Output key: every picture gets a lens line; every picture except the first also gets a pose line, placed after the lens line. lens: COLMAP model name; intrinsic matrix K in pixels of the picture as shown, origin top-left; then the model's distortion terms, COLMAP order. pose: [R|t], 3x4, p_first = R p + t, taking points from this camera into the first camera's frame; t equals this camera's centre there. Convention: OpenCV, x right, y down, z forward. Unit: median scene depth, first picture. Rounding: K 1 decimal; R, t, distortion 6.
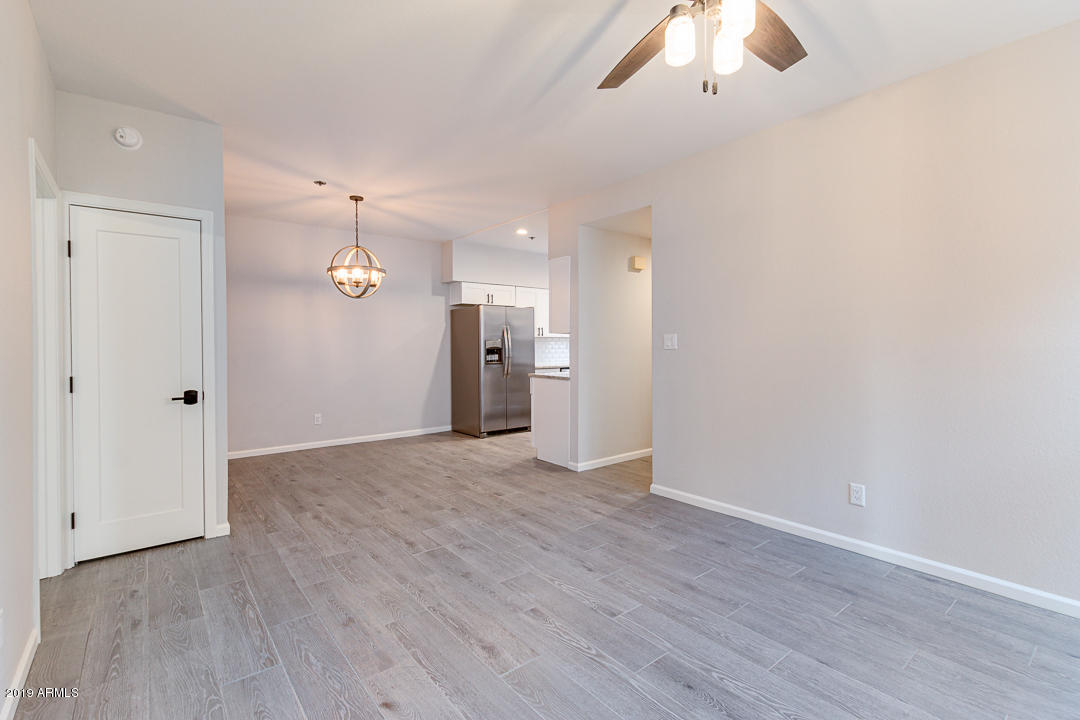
lens RADIAL K [[500.3, 0, 543.7], [0, 500.3, 349.6], [0, 0, 1]] dist [0.003435, 0.000101]
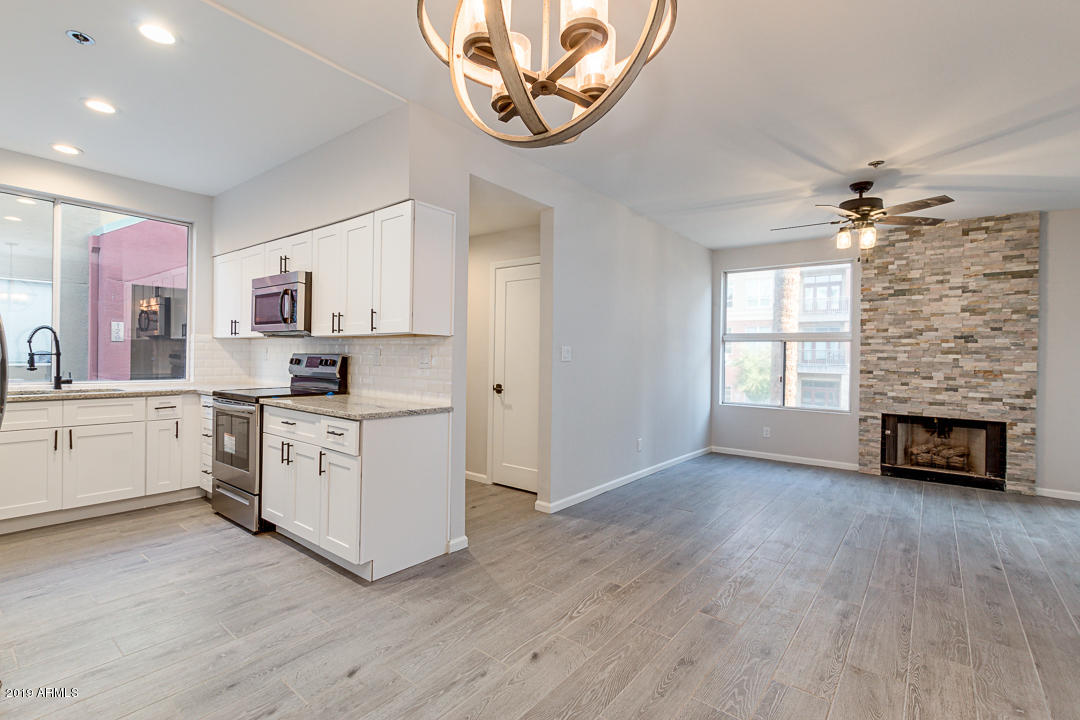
lens RADIAL K [[497.2, 0, 540.0], [0, 497.2, 360.0], [0, 0, 1]] dist [0.025891, -0.013395]
pose [[-0.226553, -0.006958, 0.973974, -0.846615], [-0.005985, 0.999966, 0.005752, -0.009160], [-0.973981, -0.004526, -0.226586, 1.511953]]
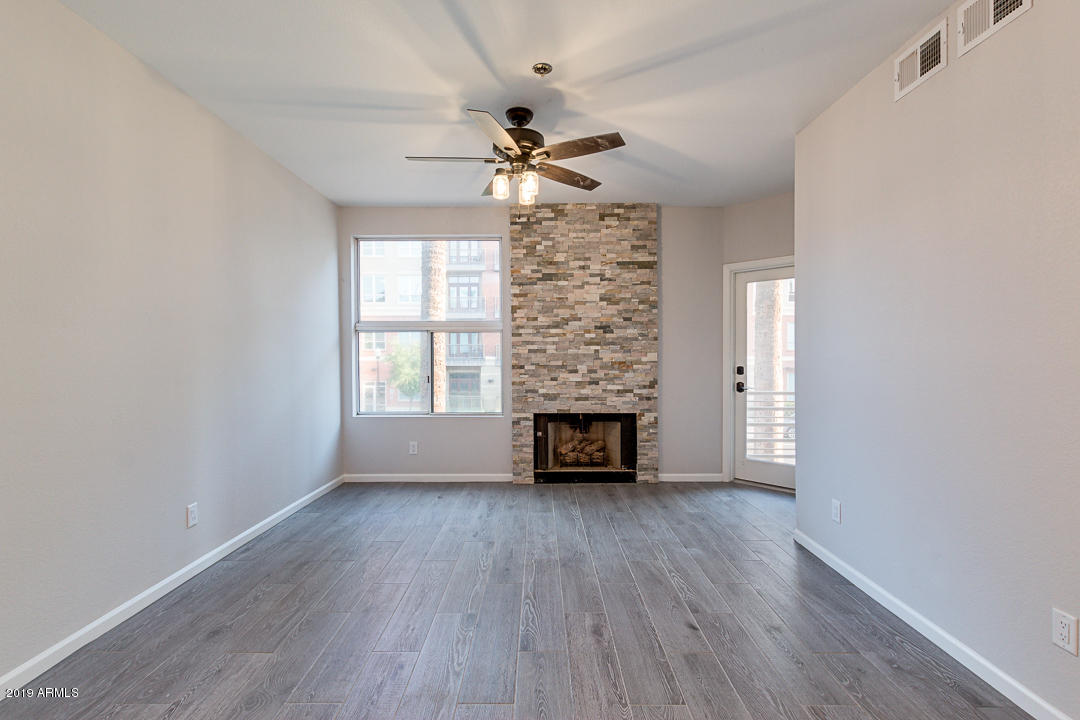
lens RADIAL K [[494.8, 0, 540.0], [0, 494.8, 360.0], [0, 0, 1]] dist [0.005785, 0.000201]
pose [[-0.779288, -0.000928, 0.626665, -0.415171], [0.012429, 0.999779, 0.016936, -0.009418], [-0.626543, 0.020987, -0.779104, 1.151055]]
